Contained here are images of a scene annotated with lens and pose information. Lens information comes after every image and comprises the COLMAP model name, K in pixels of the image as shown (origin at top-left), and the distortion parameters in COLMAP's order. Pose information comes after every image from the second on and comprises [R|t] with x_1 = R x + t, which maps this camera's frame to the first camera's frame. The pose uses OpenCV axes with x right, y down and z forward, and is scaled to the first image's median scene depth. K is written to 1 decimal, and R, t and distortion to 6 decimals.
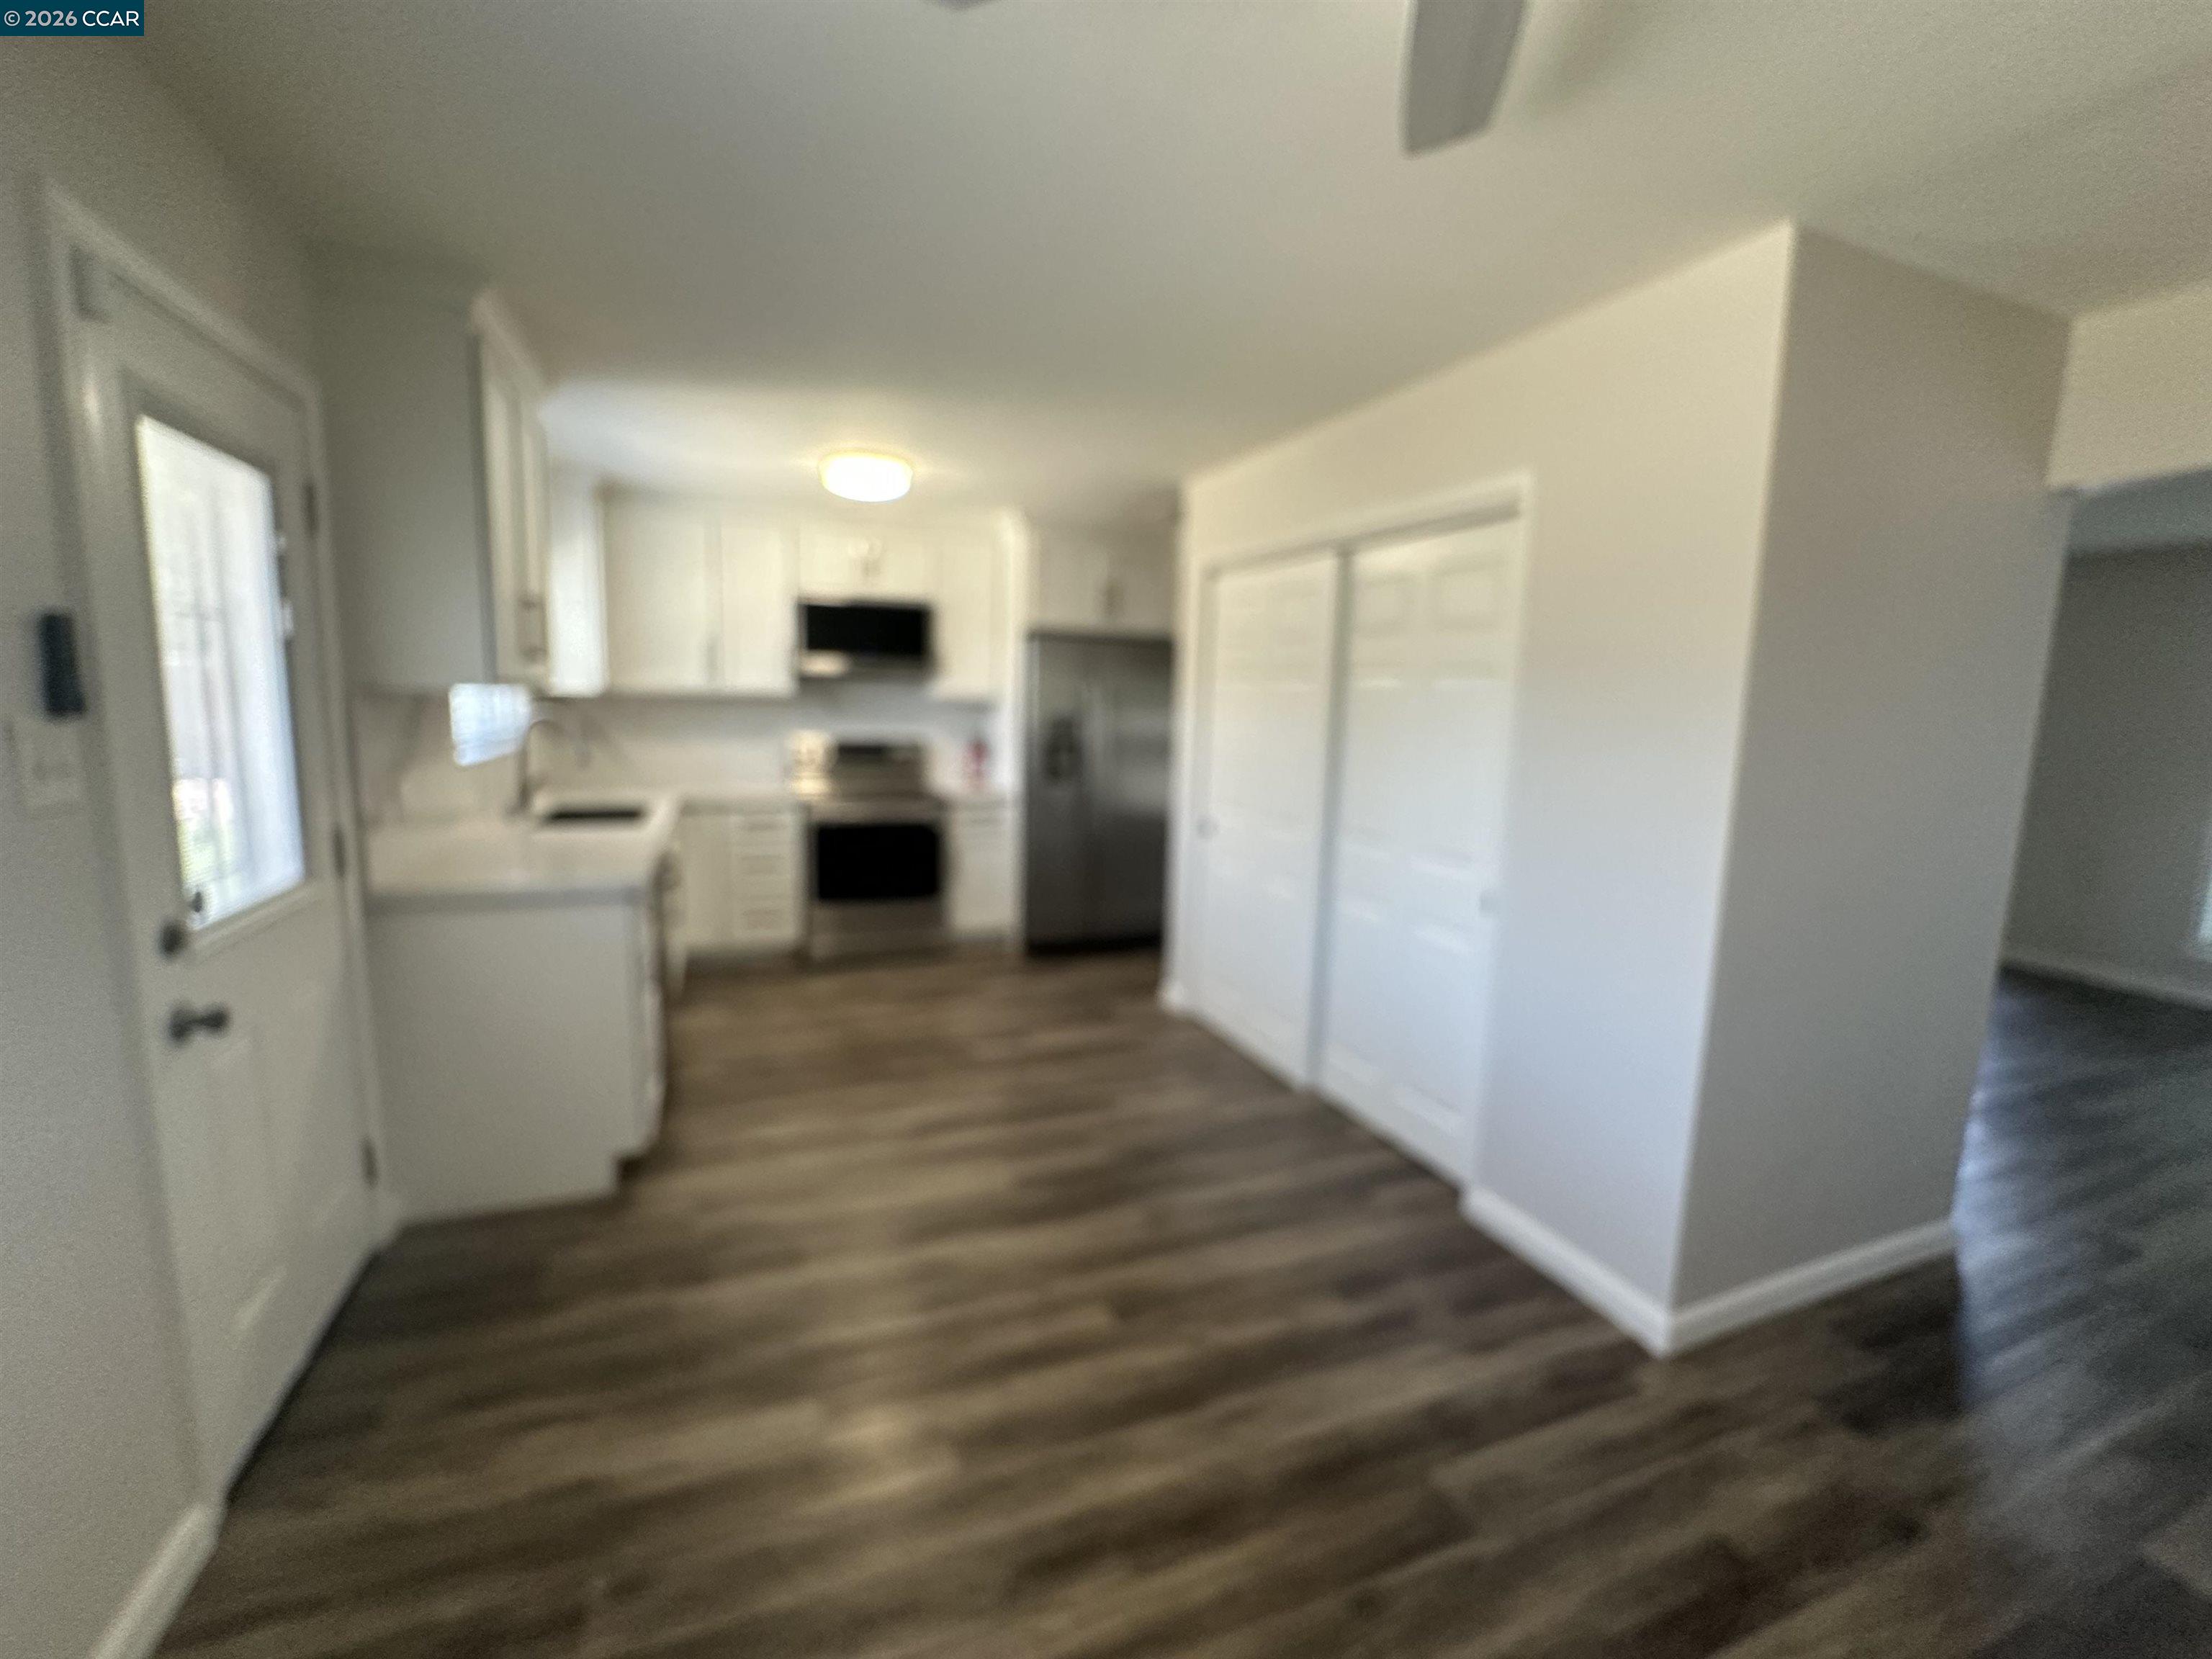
lens RADIAL K [[884.7, 0, 1189.4], [0, 884.7, 812.6], [0, 0, 1]] dist [-0.007267, 0.001674]
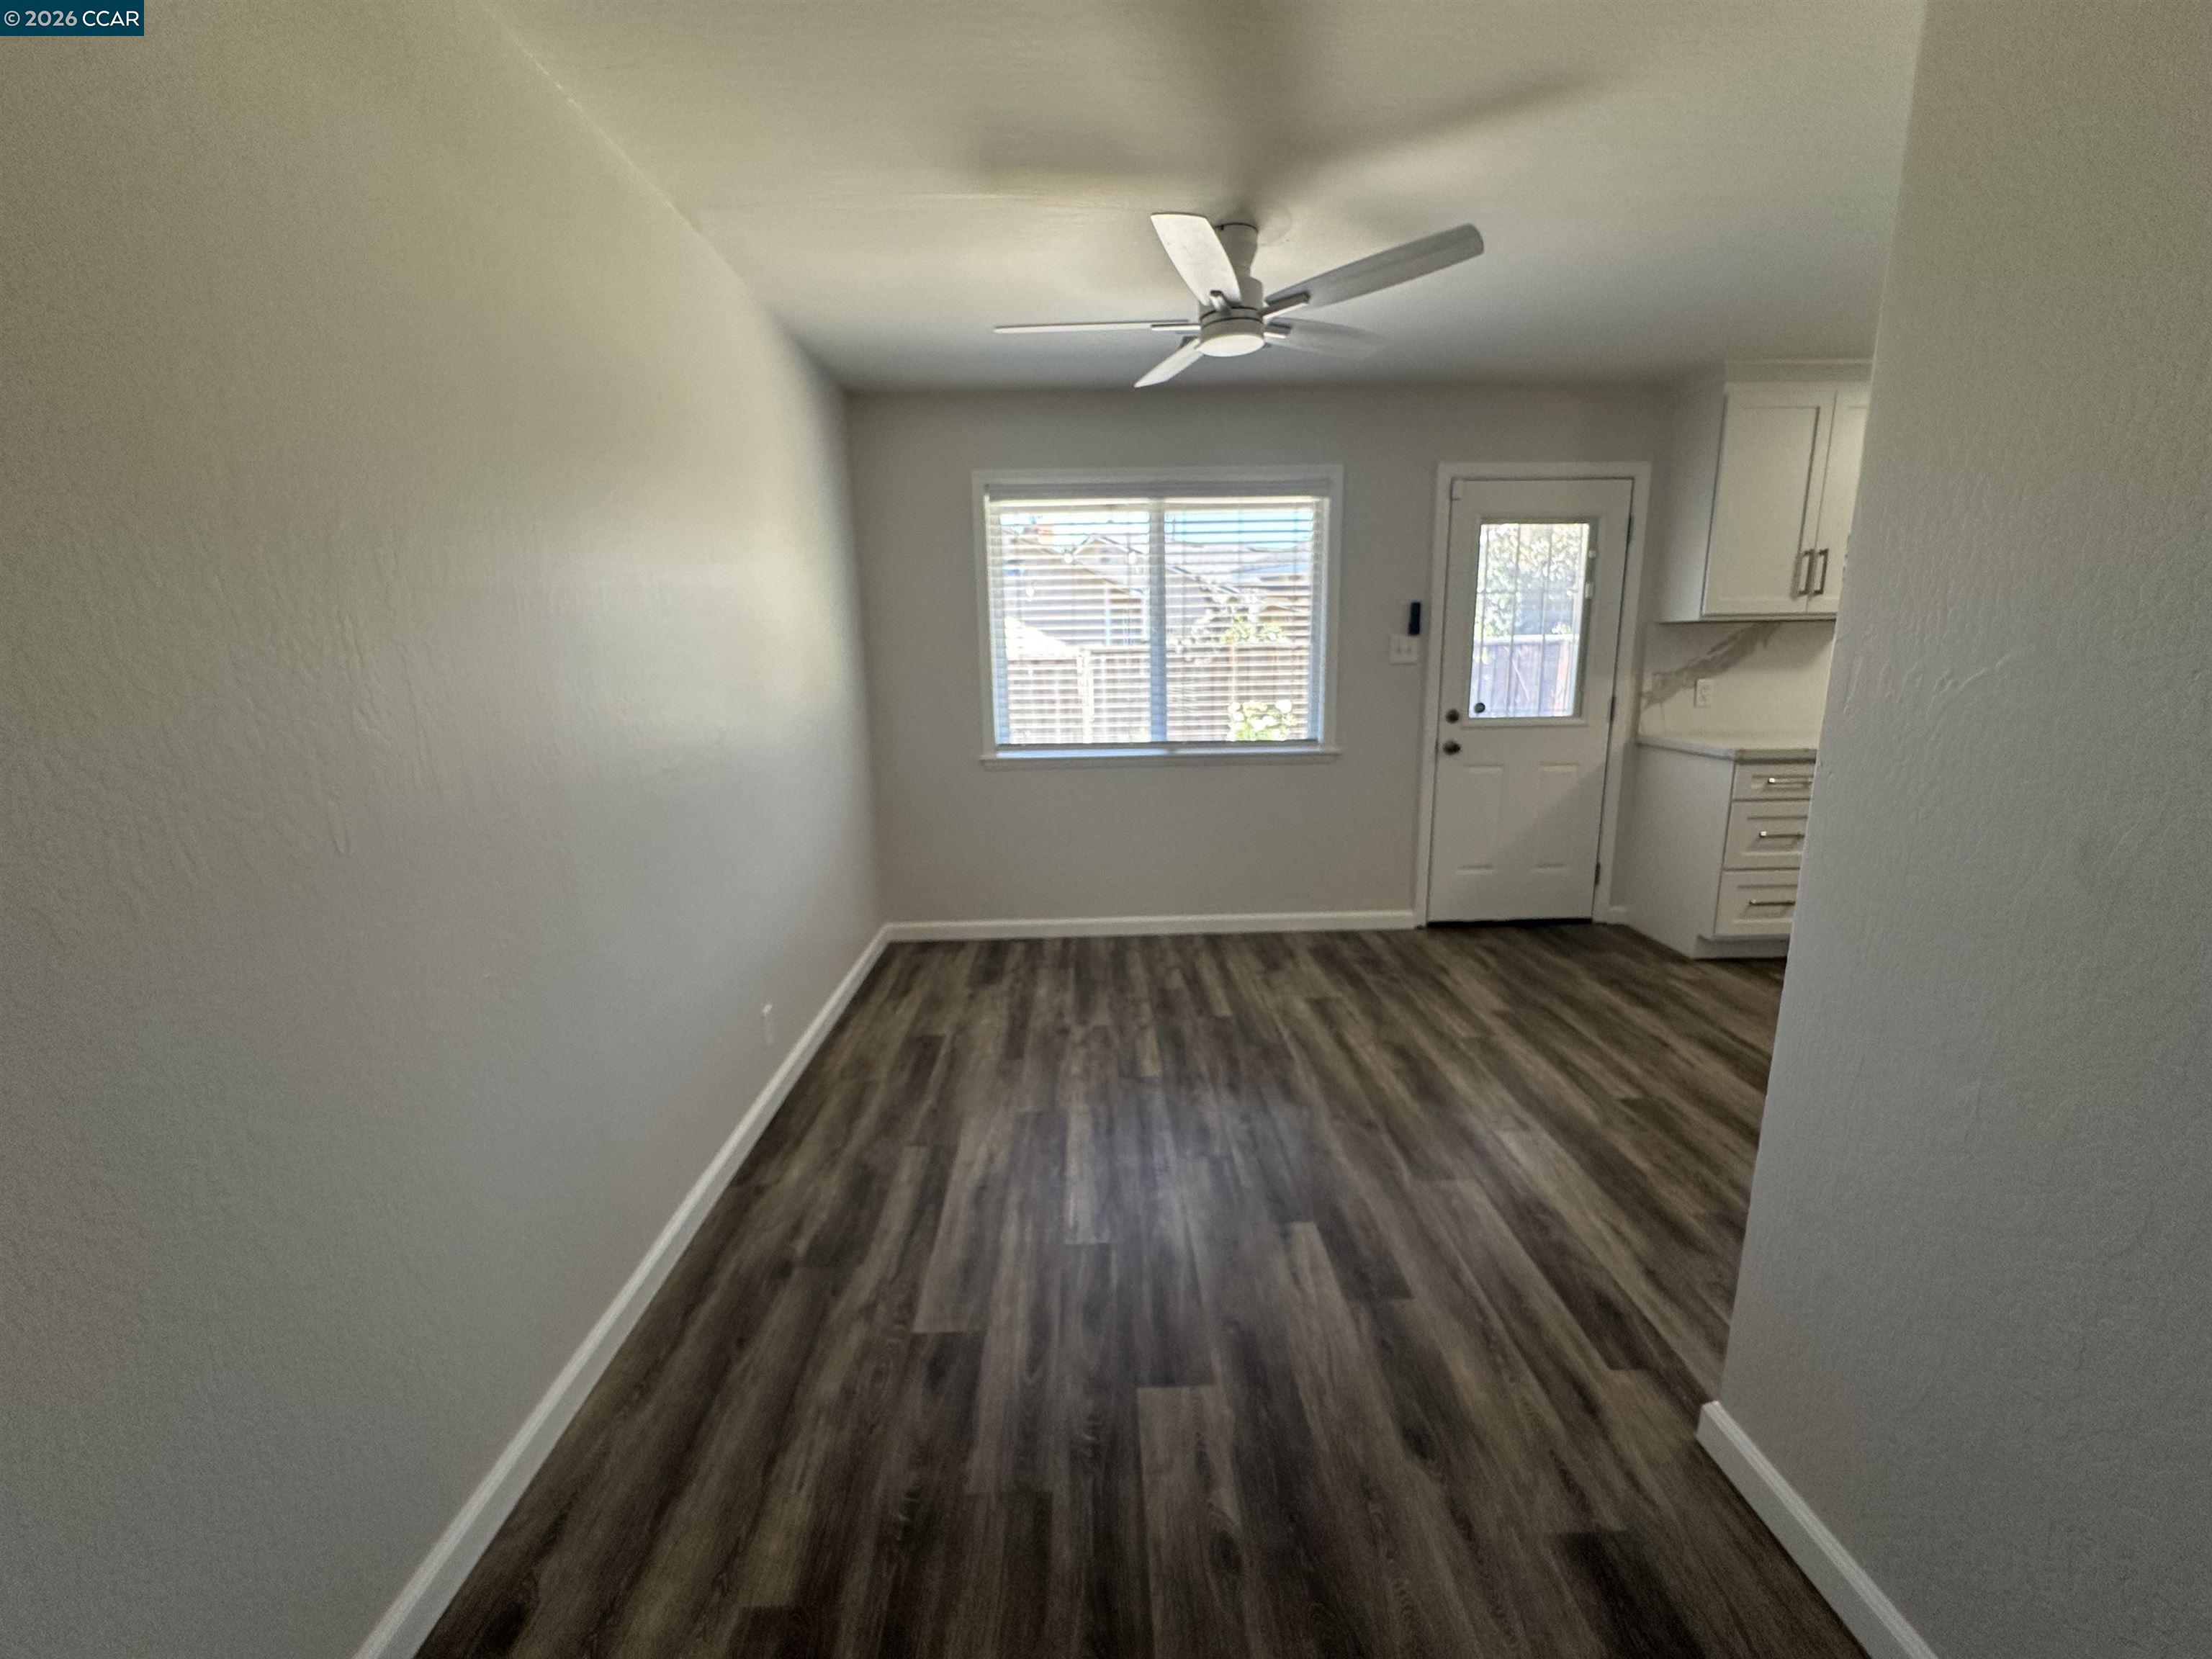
lens RADIAL K [[884.7, 0, 1088.2], [0, 884.7, 831.0], [0, 0, 1]] dist [-0.007267, 0.001674]
pose [[-0.383563, 0.156748, -0.910115, 1.156519], [-0.107321, 0.971248, 0.212507, 0.016006], [0.917258, 0.179184, -0.355712, 0.609995]]
